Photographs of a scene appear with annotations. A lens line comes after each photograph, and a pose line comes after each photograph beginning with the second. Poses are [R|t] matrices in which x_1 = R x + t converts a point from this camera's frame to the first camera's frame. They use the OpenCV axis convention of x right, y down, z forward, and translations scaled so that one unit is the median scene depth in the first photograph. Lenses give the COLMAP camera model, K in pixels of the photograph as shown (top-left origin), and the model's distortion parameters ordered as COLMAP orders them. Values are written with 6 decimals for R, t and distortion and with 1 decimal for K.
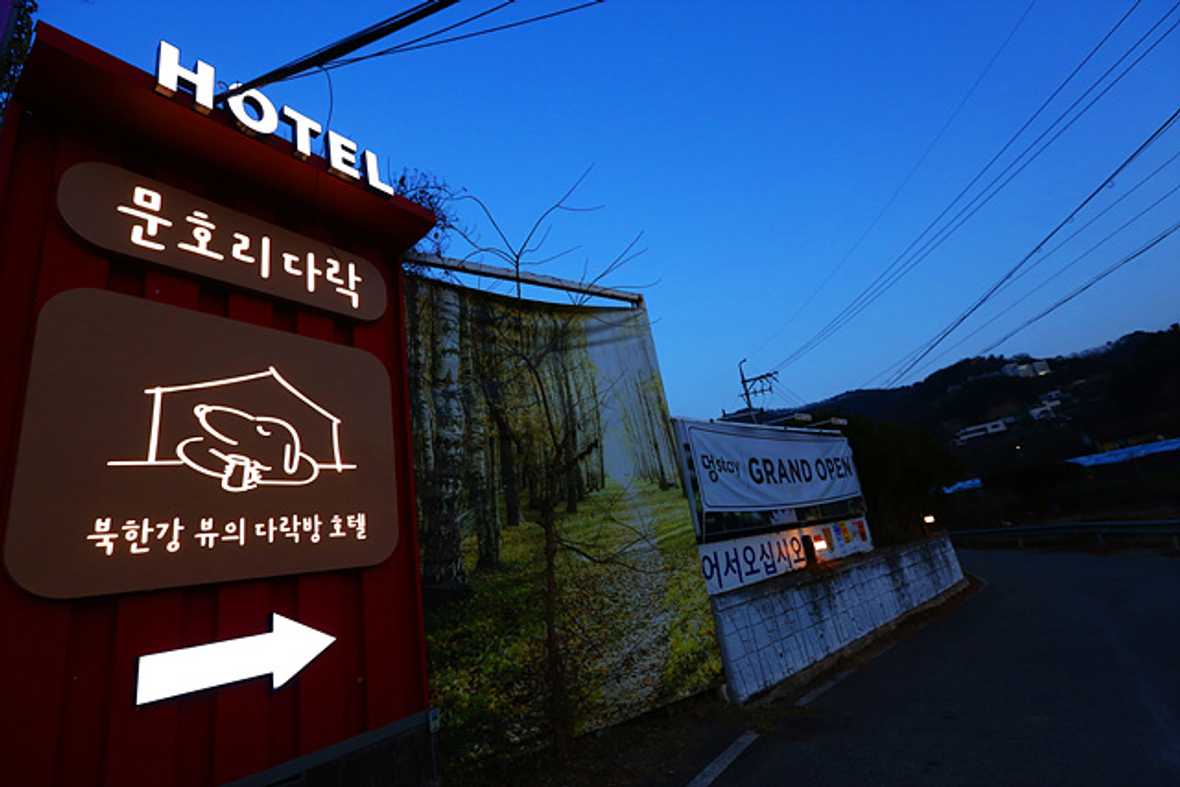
lens RADIAL K [[574.5, 0, 590.1], [0, 574.5, 374.6], [0, 0, 1]] dist [-0.051543, 0.027997]
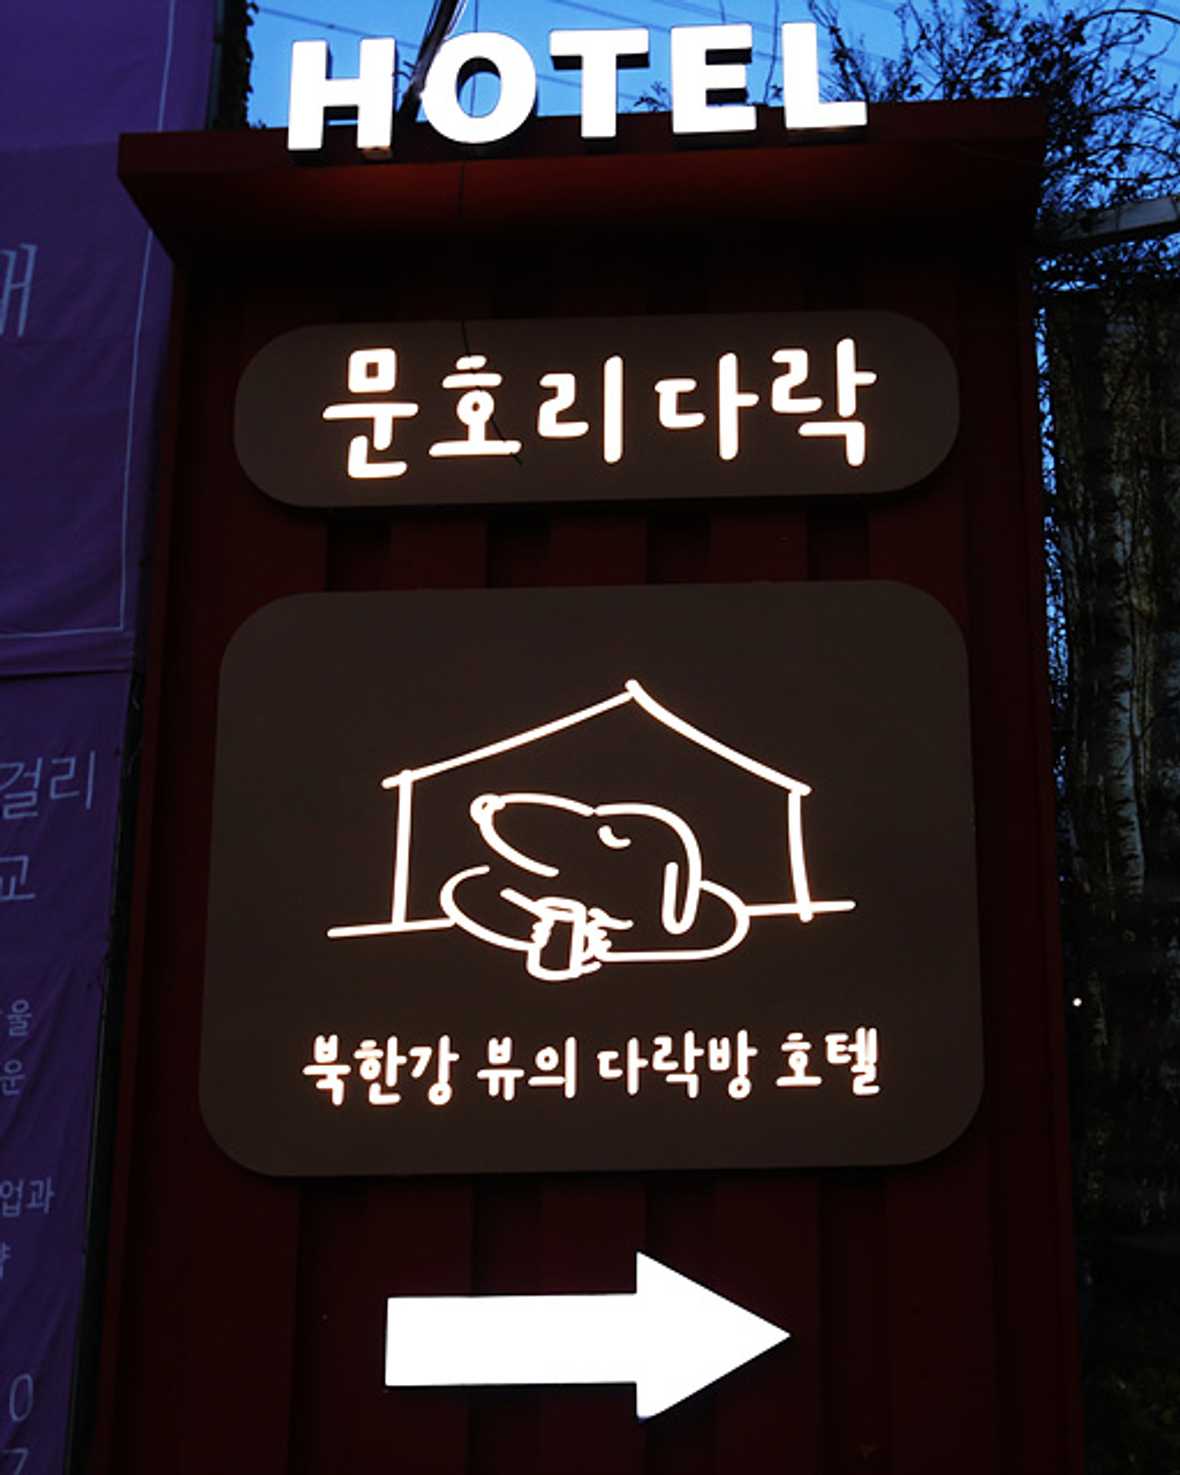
lens RADIAL K [[1915.0, 0, 590.0], [0, 1915.0, 737.5], [0, 0, 1]] dist [0.010143, 0.010579]
pose [[0.541276, -0.068176, -0.838077, 0.651230], [0.195297, 0.979644, 0.046441, -0.047289], [0.817851, -0.188812, 0.543572, 0.207900]]
